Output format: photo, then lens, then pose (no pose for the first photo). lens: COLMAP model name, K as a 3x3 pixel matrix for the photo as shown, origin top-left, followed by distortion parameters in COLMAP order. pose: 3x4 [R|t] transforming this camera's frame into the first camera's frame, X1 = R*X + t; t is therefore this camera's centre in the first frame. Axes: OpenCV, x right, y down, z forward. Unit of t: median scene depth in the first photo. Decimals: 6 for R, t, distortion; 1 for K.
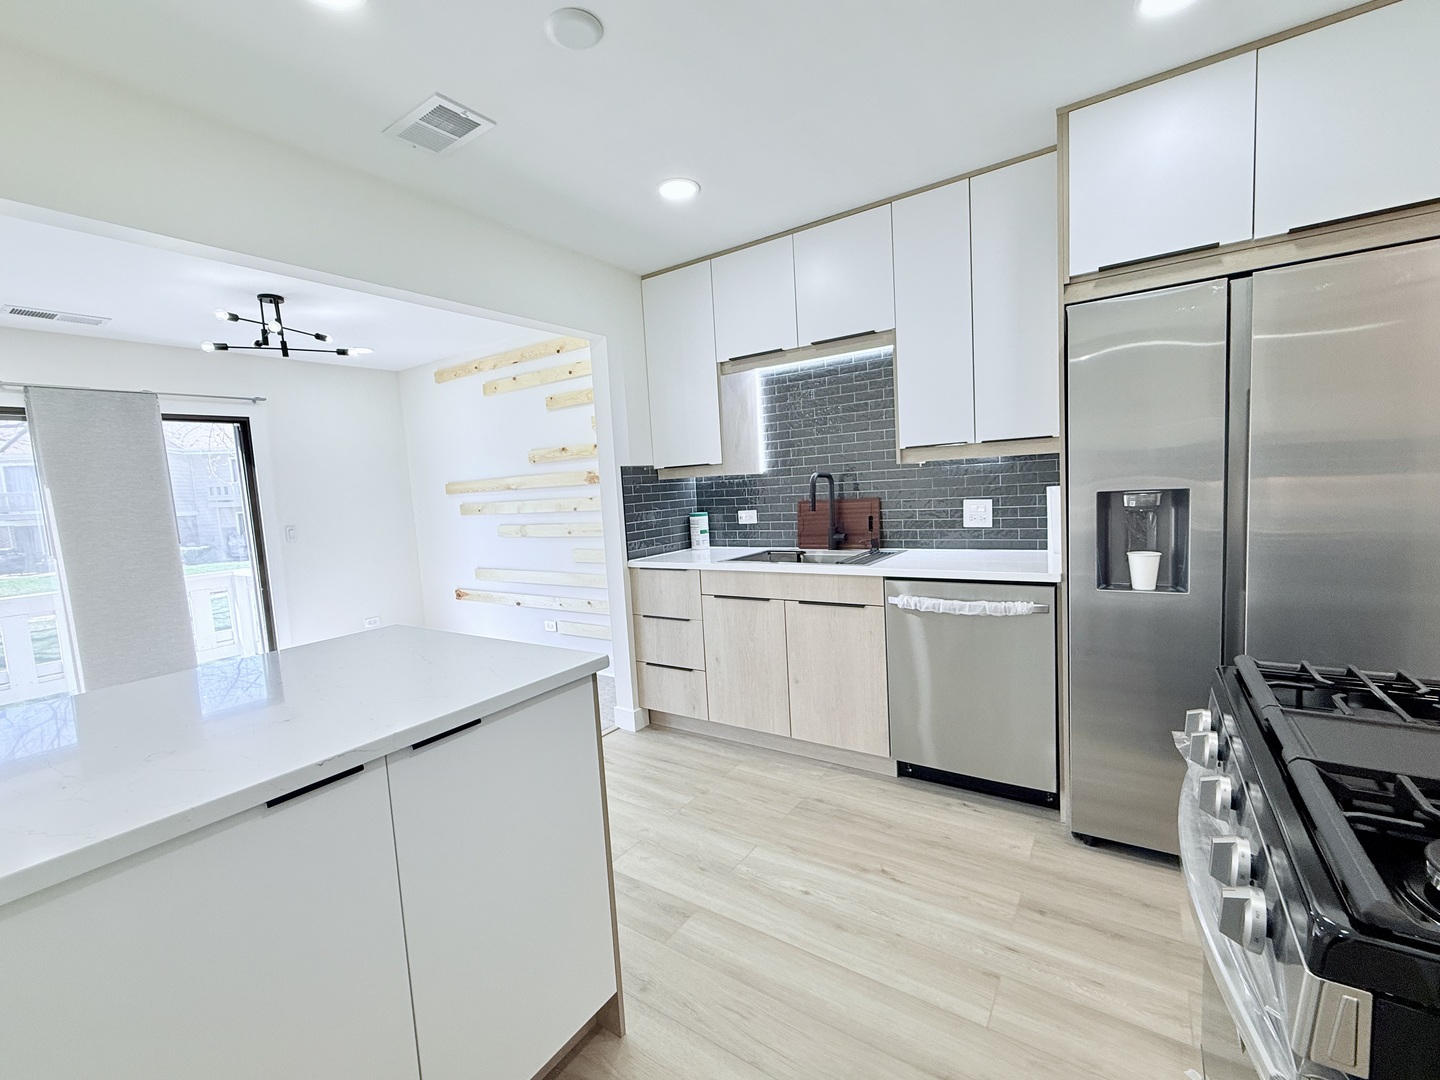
lens RADIAL K [[614.2, 0, 719.1], [0, 614.2, 539.7], [0, 0, 1]] dist [-0.000179, 0.000033]
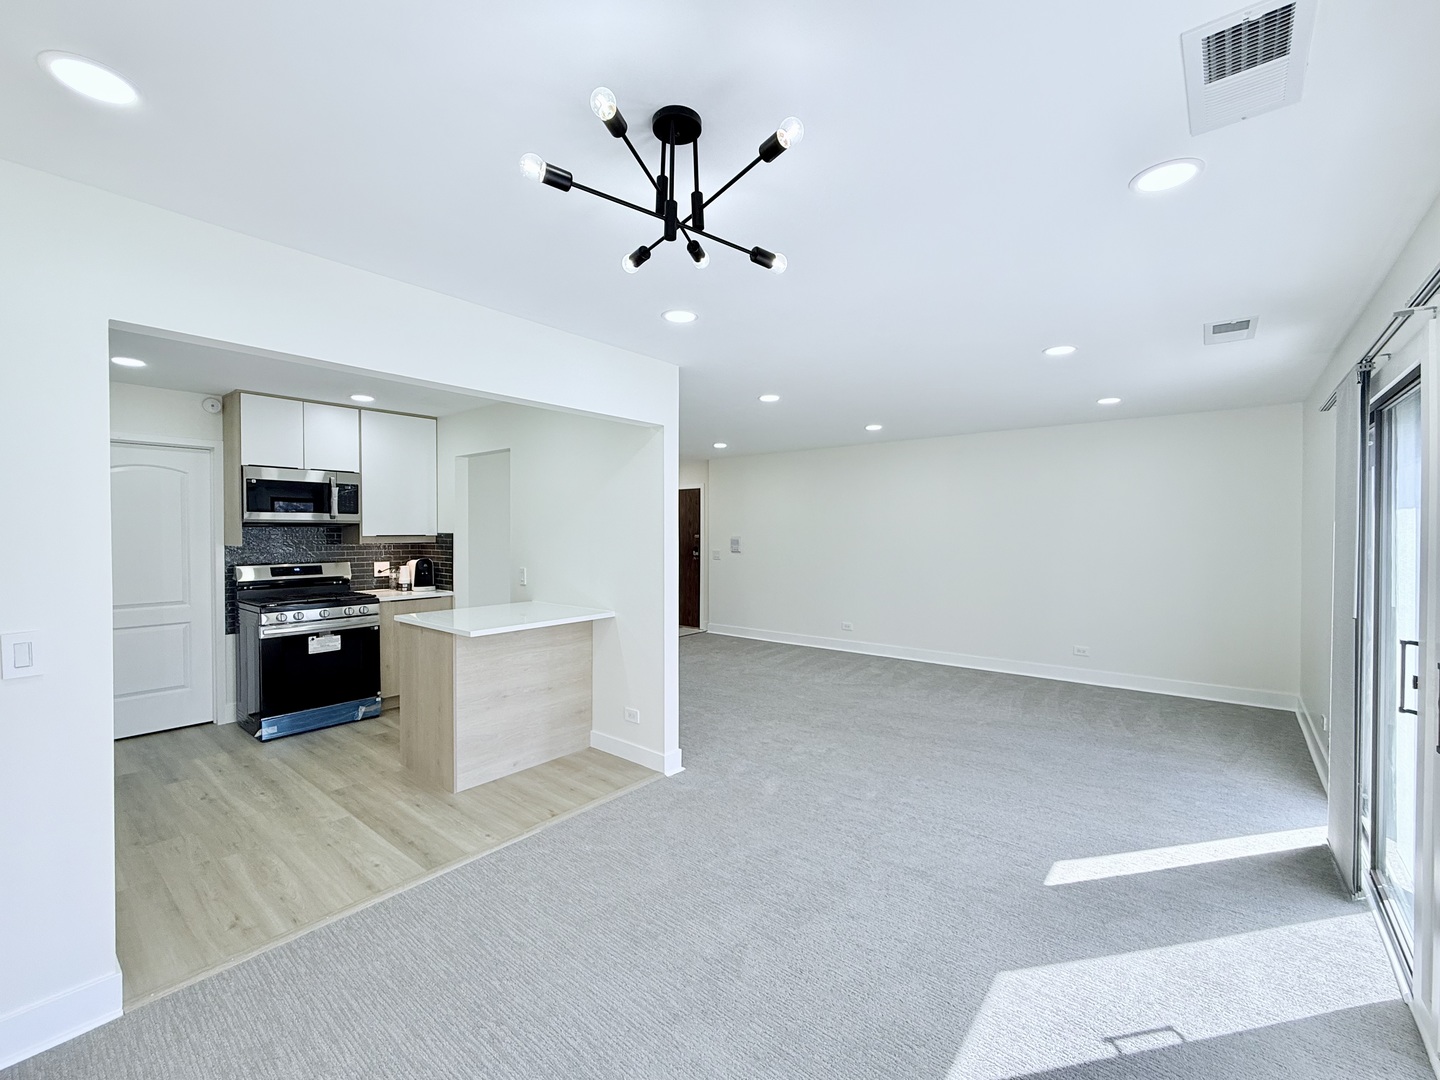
lens RADIAL K [[614.1, 0, 719.7], [0, 614.1, 539.1], [0, 0, 1]] dist [0.000185, 0.000085]
pose [[-0.994117, 0.055778, 0.092843, -0.925877], [0.064919, 0.993014, 0.098536, -0.158400], [-0.086698, 0.103983, -0.990793, 1.739493]]
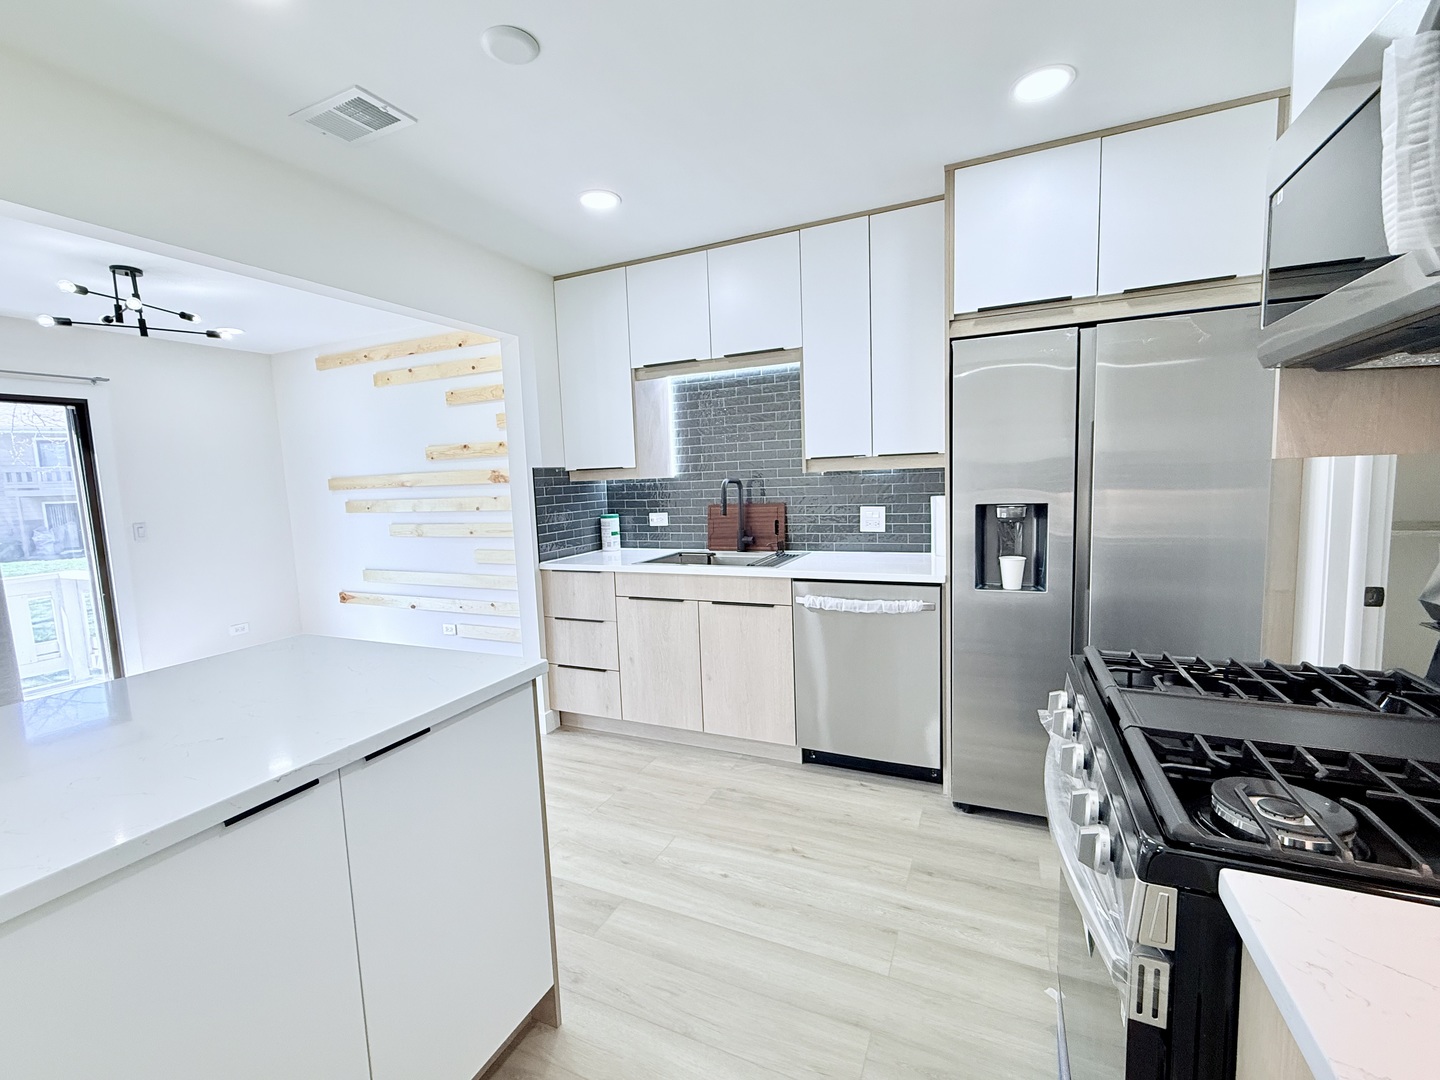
lens RADIAL K [[614.1, 0, 719.7], [0, 614.1, 539.1], [0, 0, 1]] dist [0.000185, 0.000085]
pose [[0.985361, 0.003313, 0.170451, -0.035135], [-0.004062, 0.999984, 0.004050, -0.010857], [-0.170435, -0.004683, 0.985358, -0.033803]]
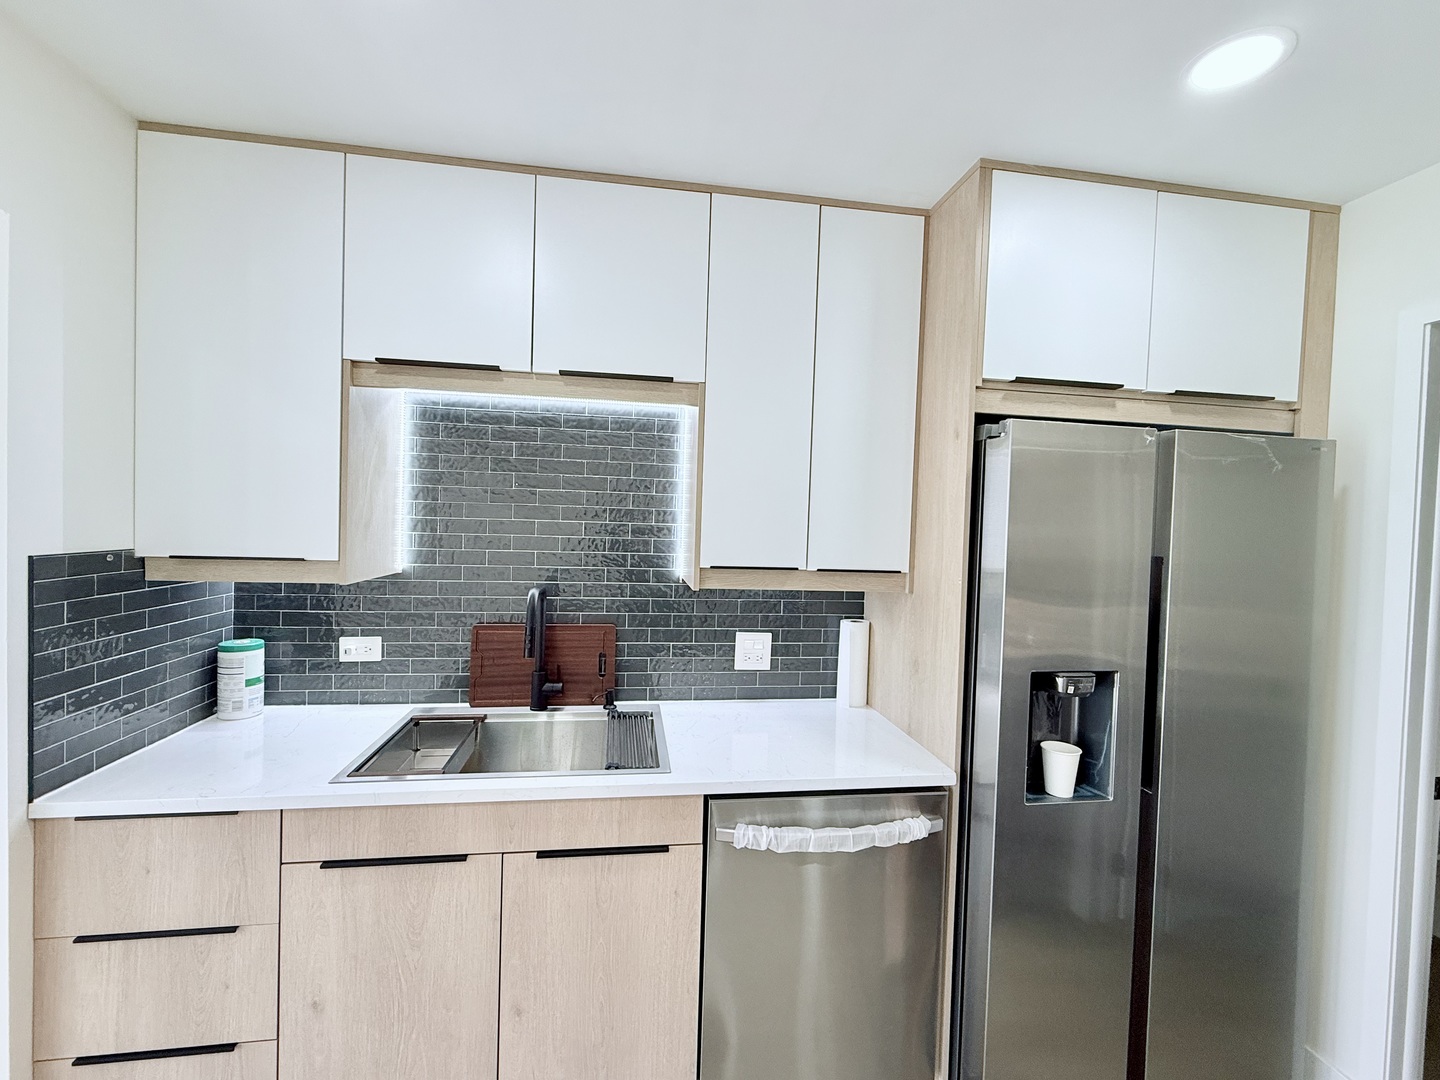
lens RADIAL K [[614.1, 0, 719.7], [0, 614.1, 539.1], [0, 0, 1]] dist [0.000185, 0.000085]
pose [[0.732249, 0.062609, 0.678153, -0.119527], [-0.012591, 0.996840, -0.078435, -0.120176], [-0.680920, 0.048895, 0.730724, 0.485894]]
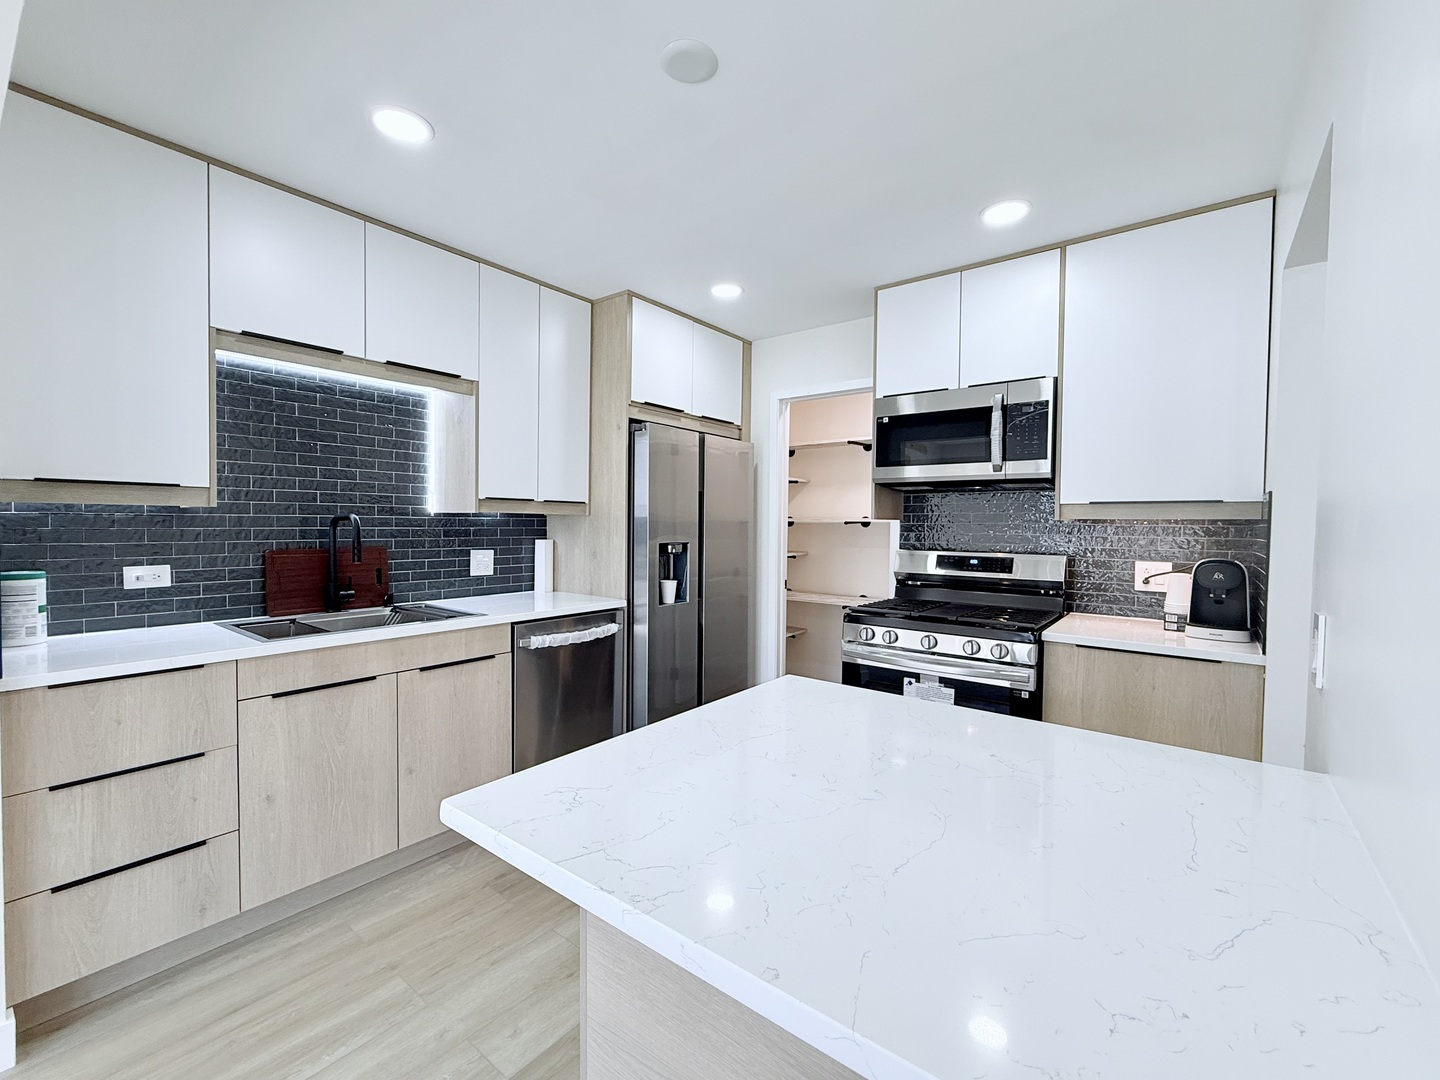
lens RADIAL K [[614.1, 0, 719.7], [0, 614.1, 539.1], [0, 0, 1]] dist [0.000185, 0.000085]
pose [[0.067879, 0.032706, 0.997157, -0.646887], [0.073844, 0.996556, -0.037713, -0.012462], [-0.994957, 0.076194, 0.065230, 0.511122]]
